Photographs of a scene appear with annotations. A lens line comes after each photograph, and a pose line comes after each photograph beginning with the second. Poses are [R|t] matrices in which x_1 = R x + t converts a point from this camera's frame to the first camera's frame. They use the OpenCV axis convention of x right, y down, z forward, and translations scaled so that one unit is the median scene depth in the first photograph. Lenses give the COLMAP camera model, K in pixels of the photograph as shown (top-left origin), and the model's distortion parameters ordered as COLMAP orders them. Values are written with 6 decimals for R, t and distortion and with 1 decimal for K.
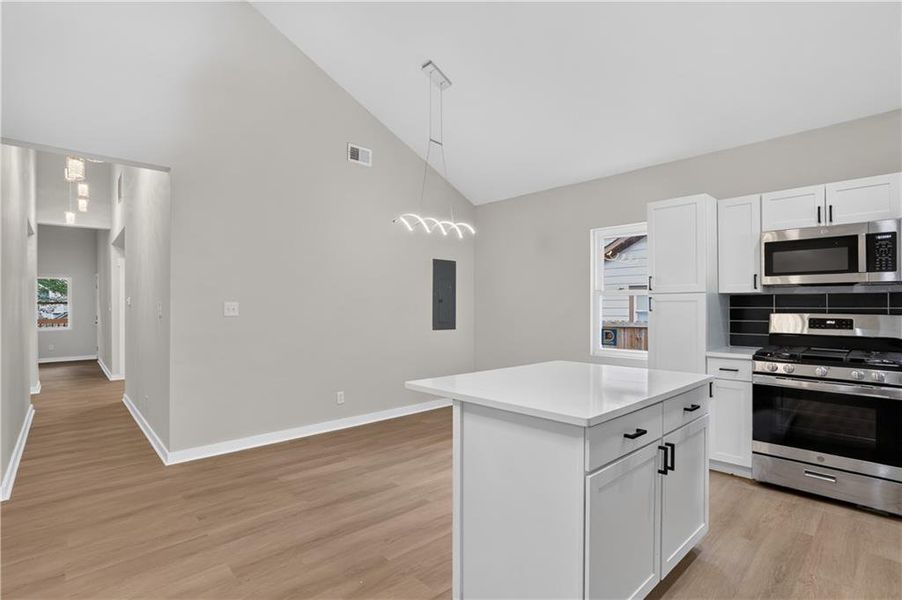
lens RADIAL K [[446.0, 0, 446.0], [0, 446.0, 309.3], [0, 0, 1]] dist [-0.066997, 0.034013]
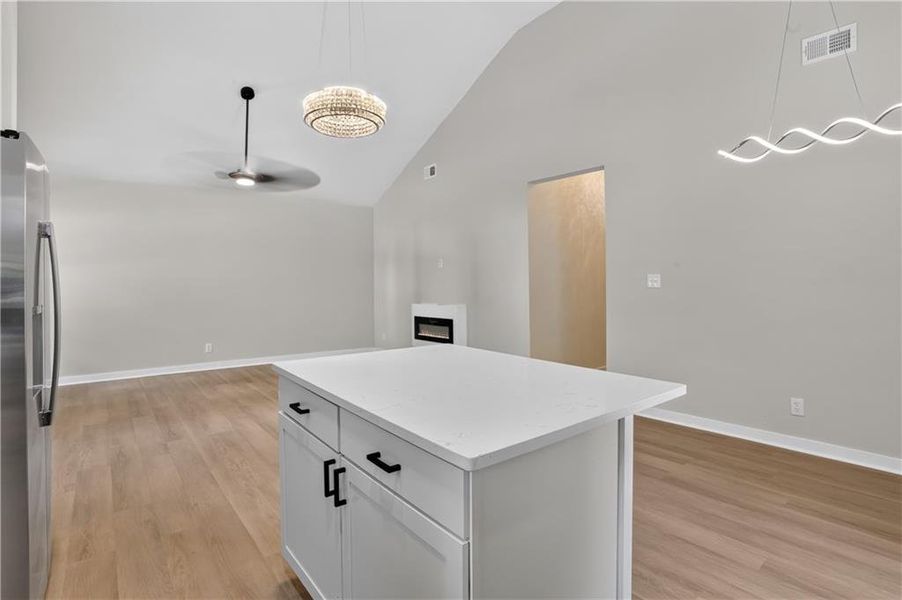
lens RADIAL K [[436.9, 0, 451.0], [0, 436.9, 300.0], [0, 0, 1]] dist [-0.072616, 0.030372]
pose [[-0.070983, 0.037329, -0.996779, 0.646963], [-0.000640, 0.999298, 0.037469, 0.007471], [0.997477, 0.003298, -0.070909, 0.695632]]
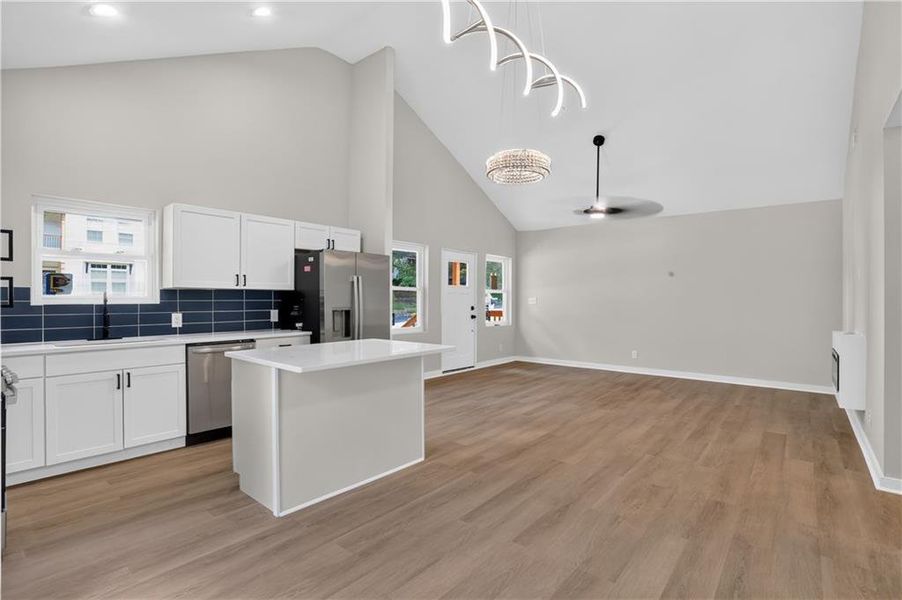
lens RADIAL K [[436.9, 0, 451.0], [0, 436.9, 300.0], [0, 0, 1]] dist [-0.072616, 0.030372]
pose [[-0.991710, 0.002276, -0.128472, 0.080127], [0.001700, 0.999988, 0.004598, -0.004793], [0.128481, 0.004342, -0.991702, 1.600776]]
